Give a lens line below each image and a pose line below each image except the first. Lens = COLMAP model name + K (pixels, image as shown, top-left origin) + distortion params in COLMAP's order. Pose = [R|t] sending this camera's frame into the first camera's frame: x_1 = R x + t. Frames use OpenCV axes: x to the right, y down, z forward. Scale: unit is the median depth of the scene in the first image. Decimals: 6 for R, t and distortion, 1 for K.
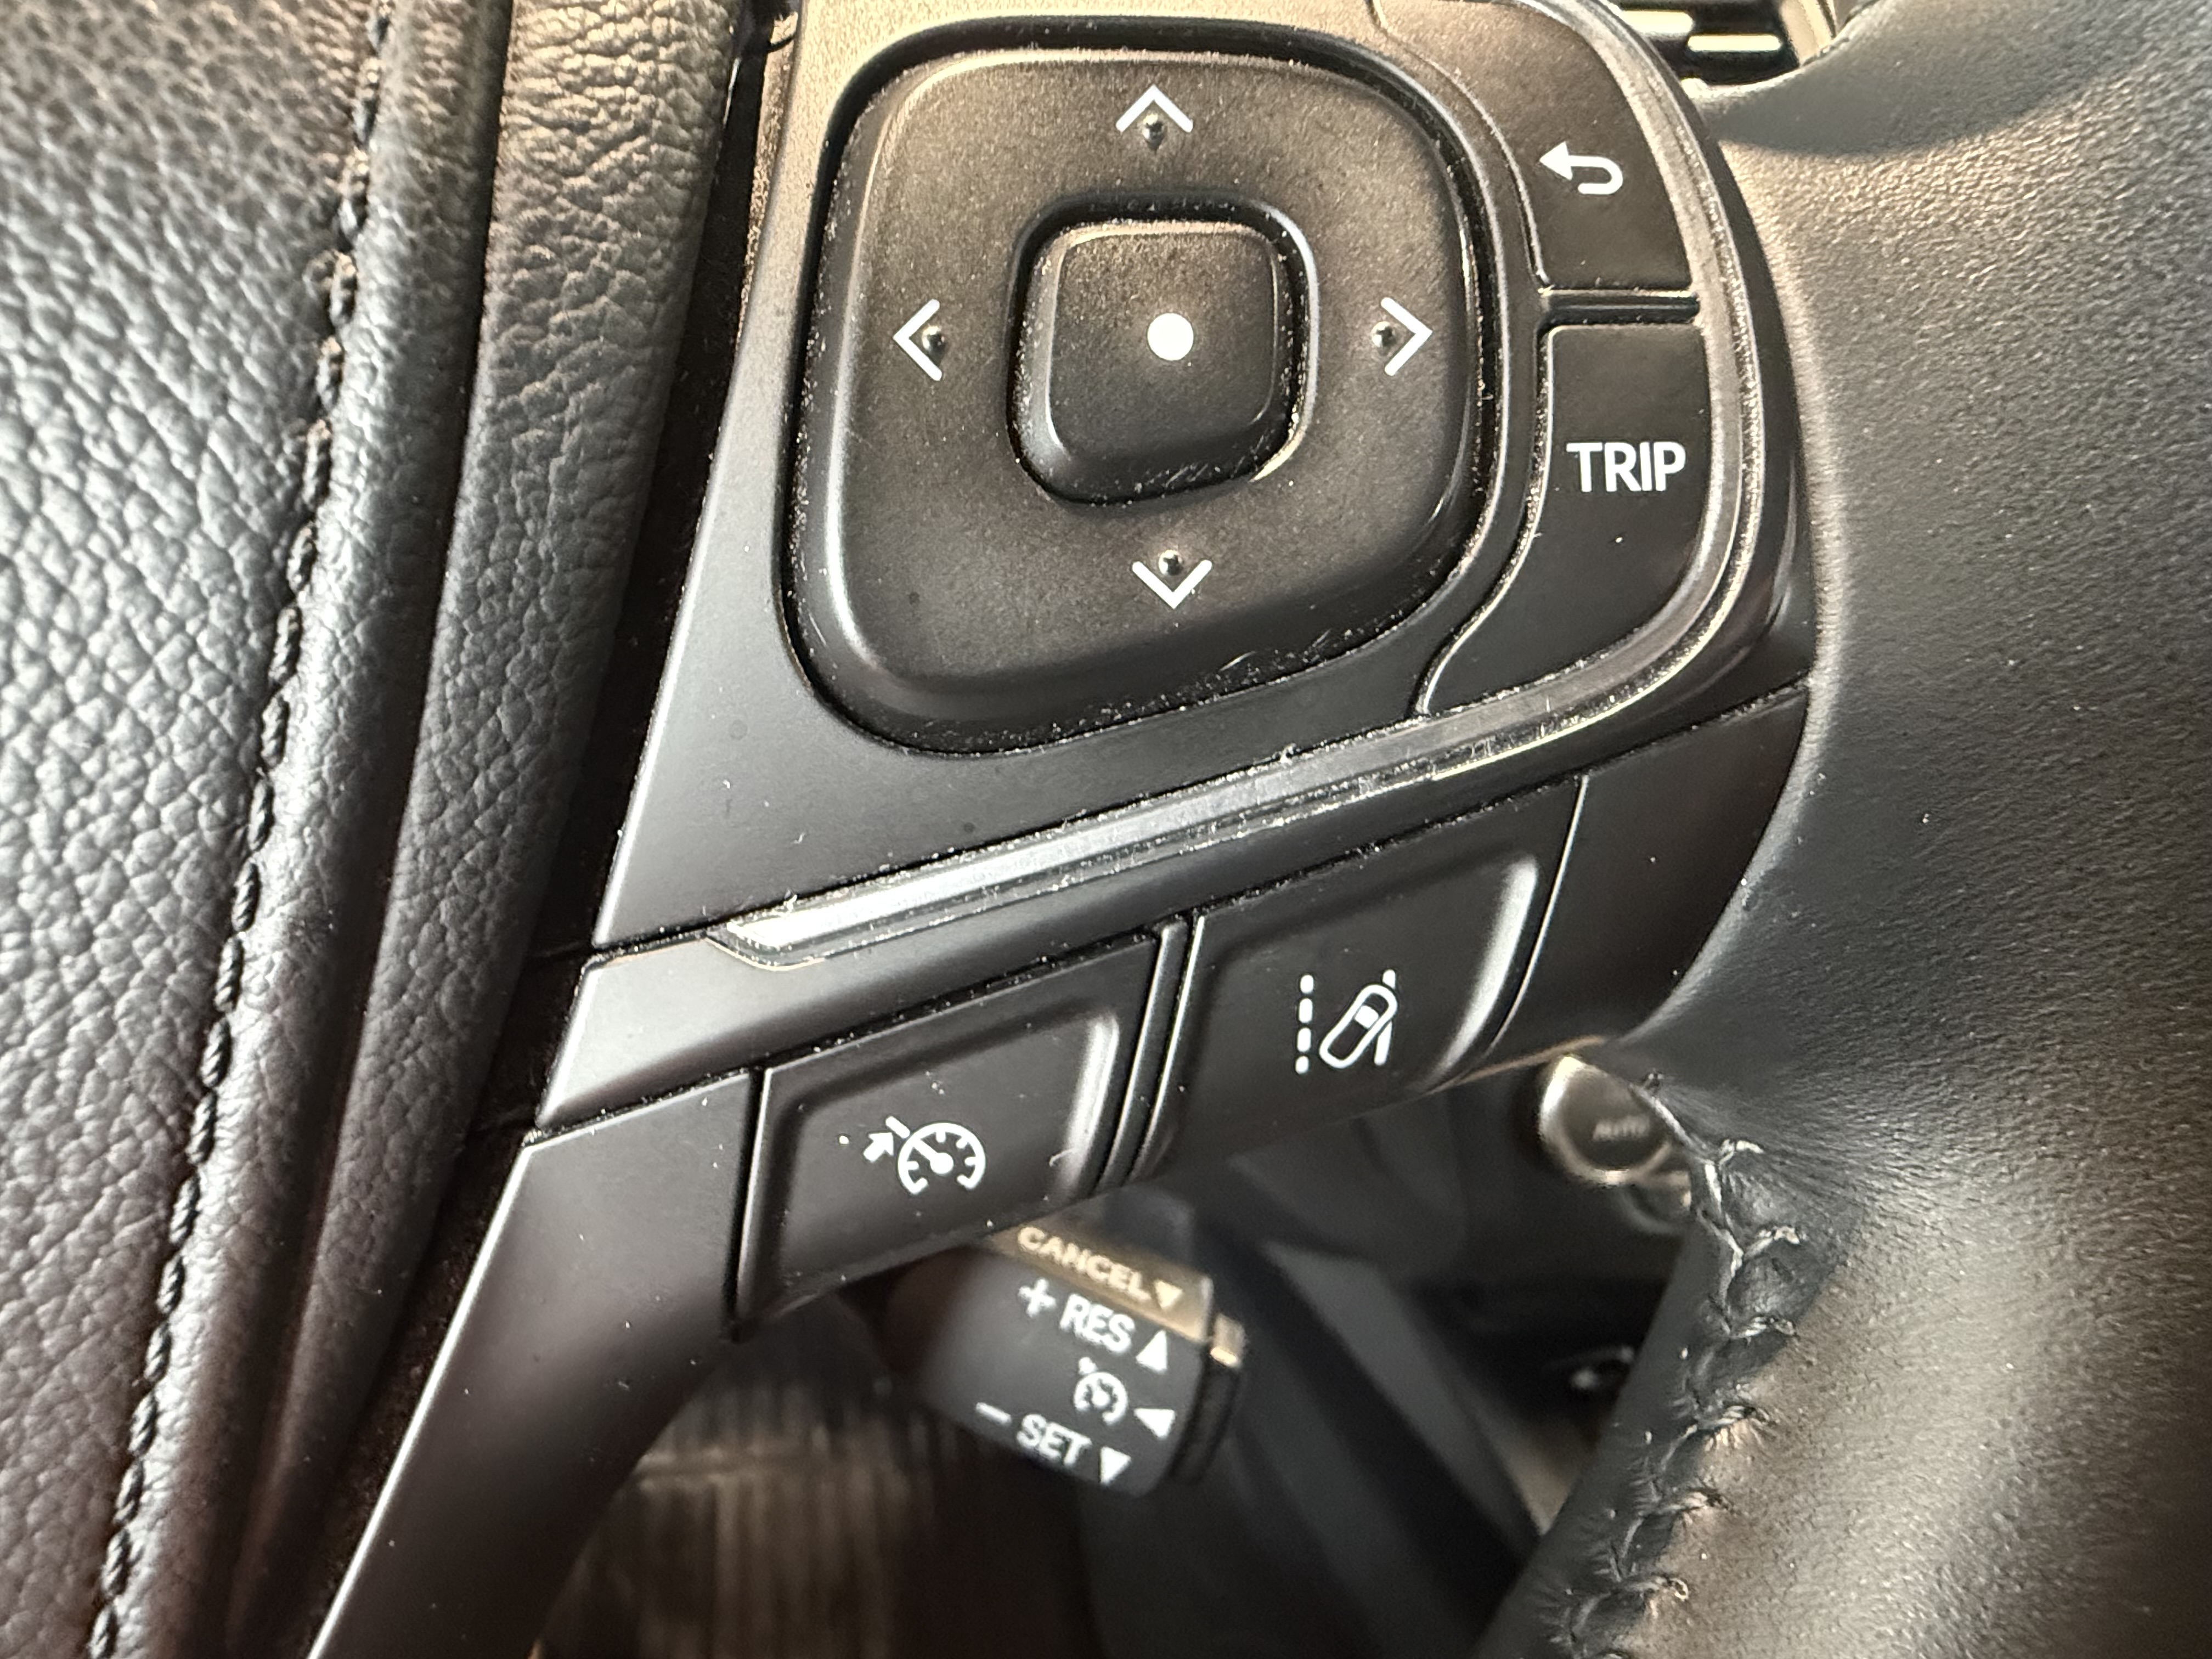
lens RADIAL K [[1282.3, 0, 1025.7], [0, 1282.3, 822.9], [0, 0, 1]] dist [-0.001058, 0.001034]
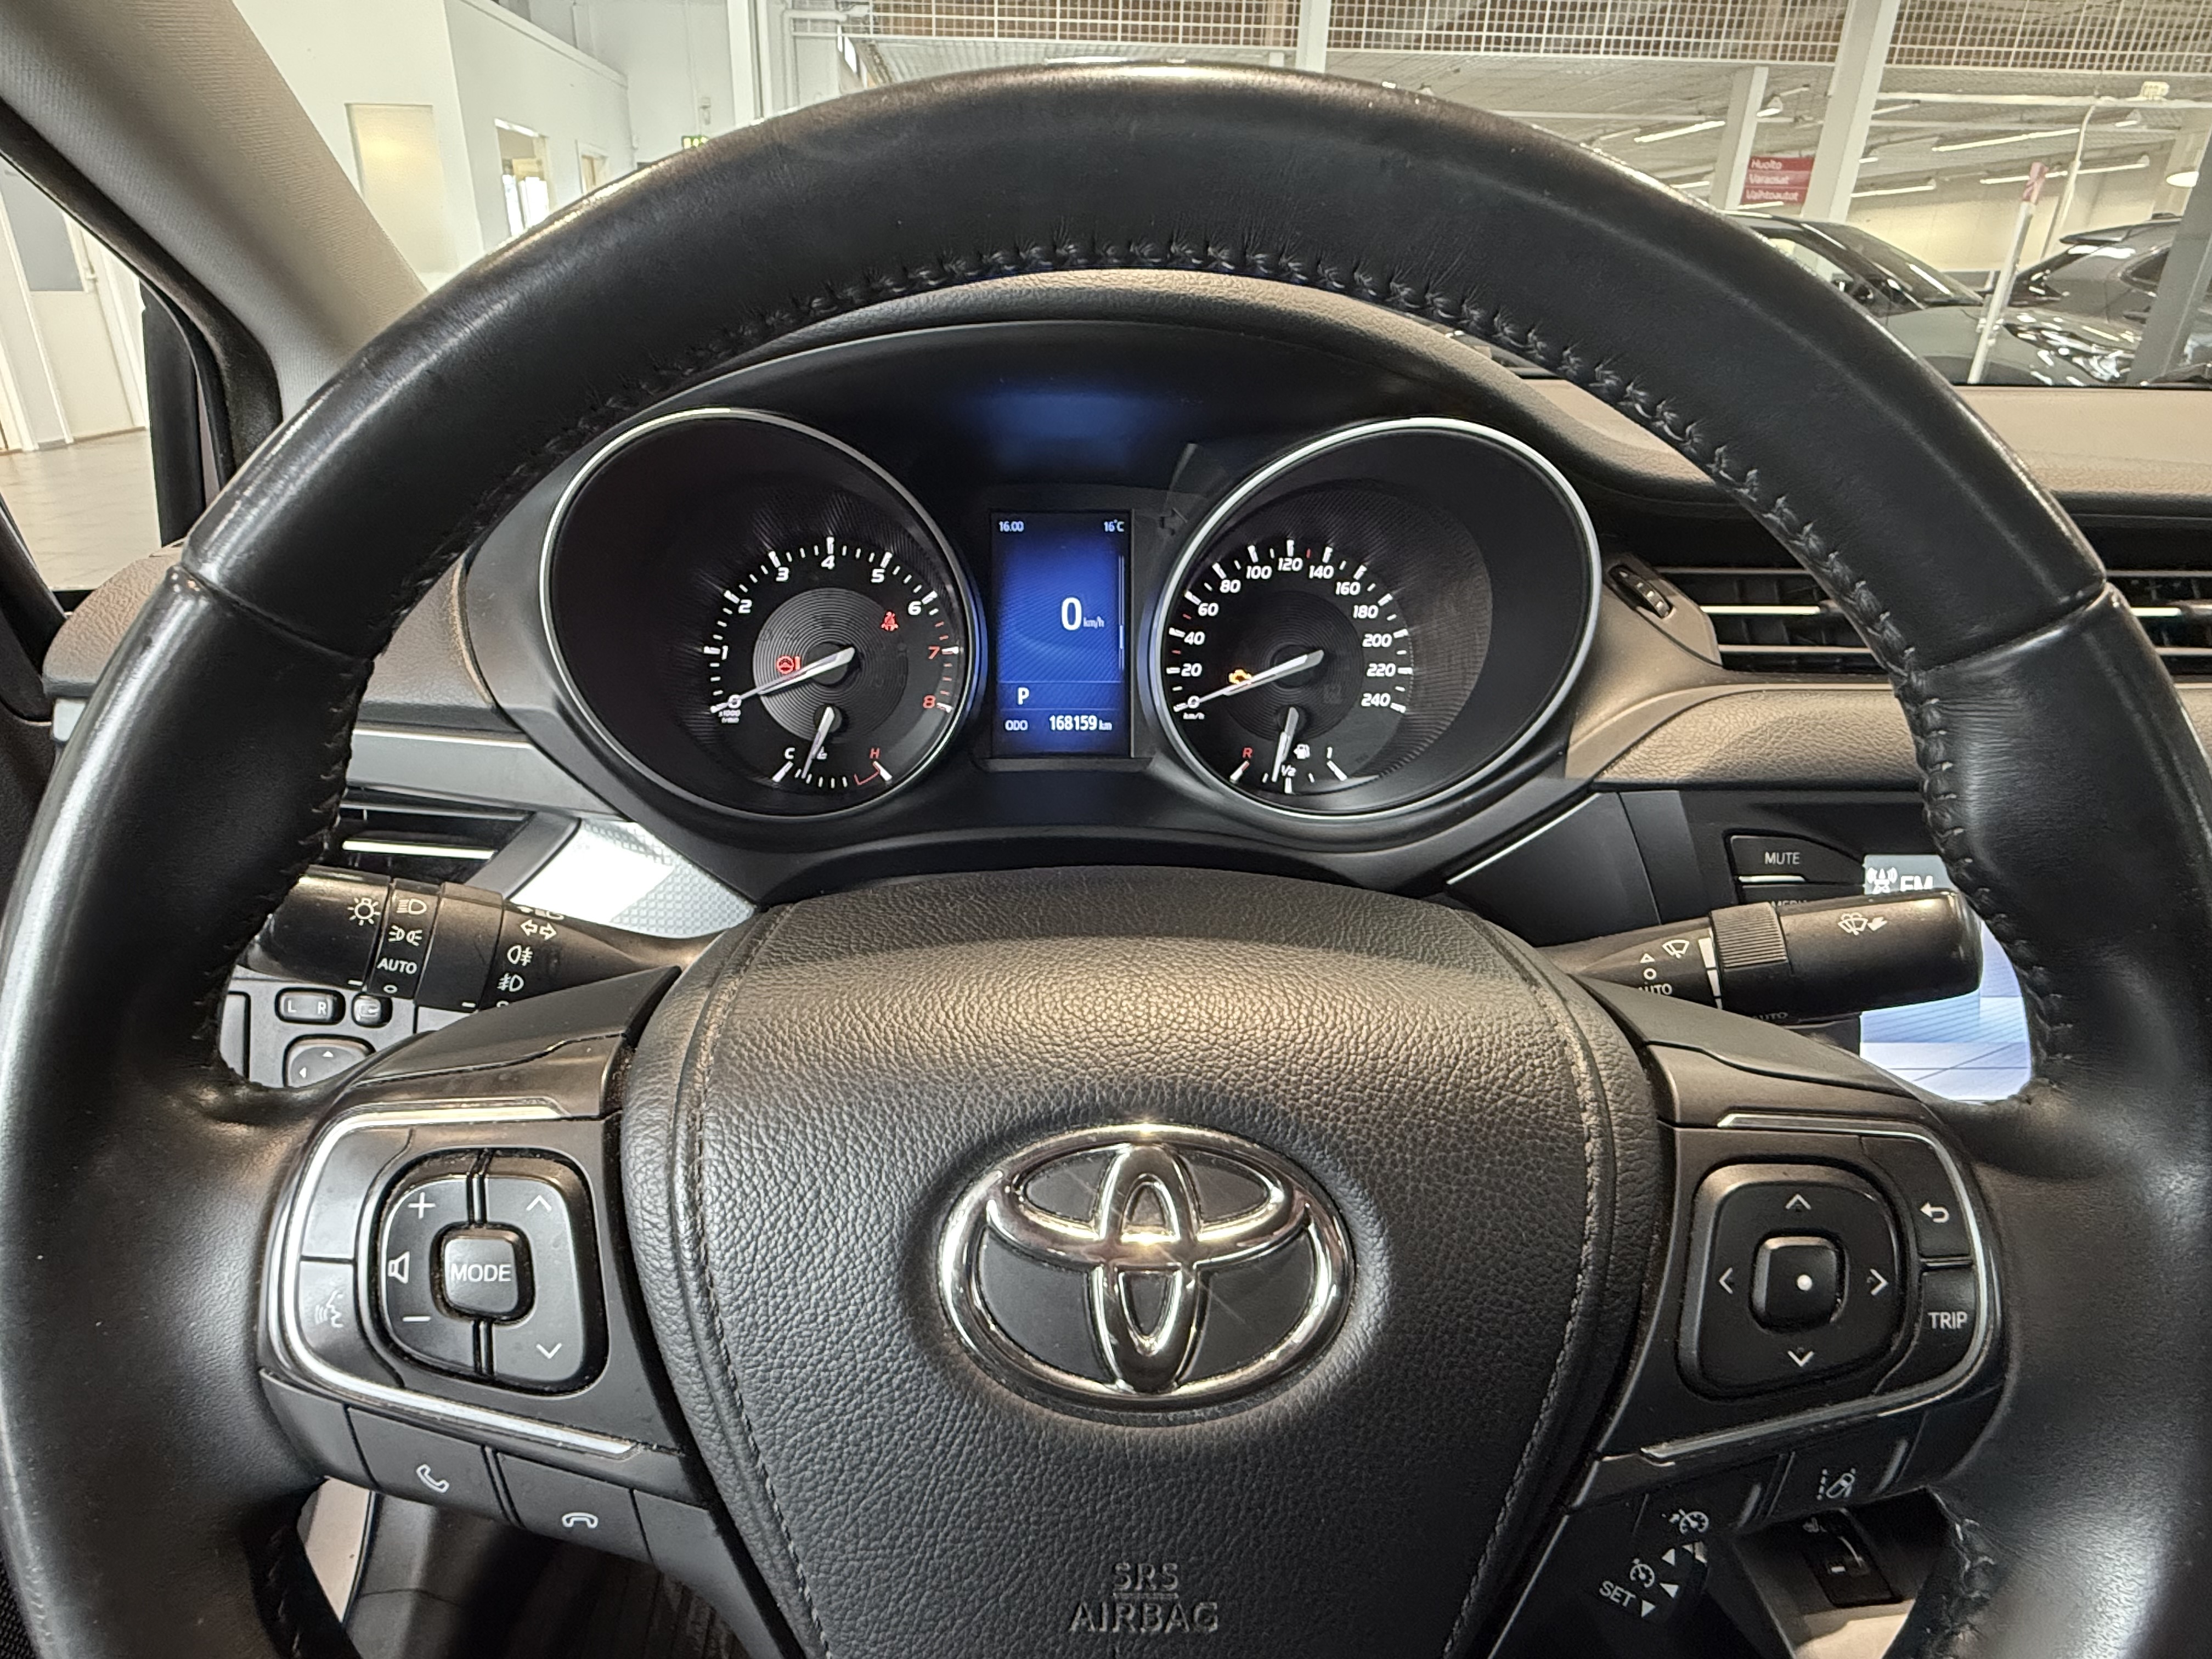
lens RADIAL K [[1269.1, 0, 1106.0], [0, 1269.1, 829.5], [0, 0, 1]] dist [-0.004728, 0.001783]
pose [[0.997254, 0.048444, -0.056018, -1.325427], [-0.049691, 0.998542, -0.021076, -1.196604], [0.054916, 0.023802, 0.998207, -2.007831]]
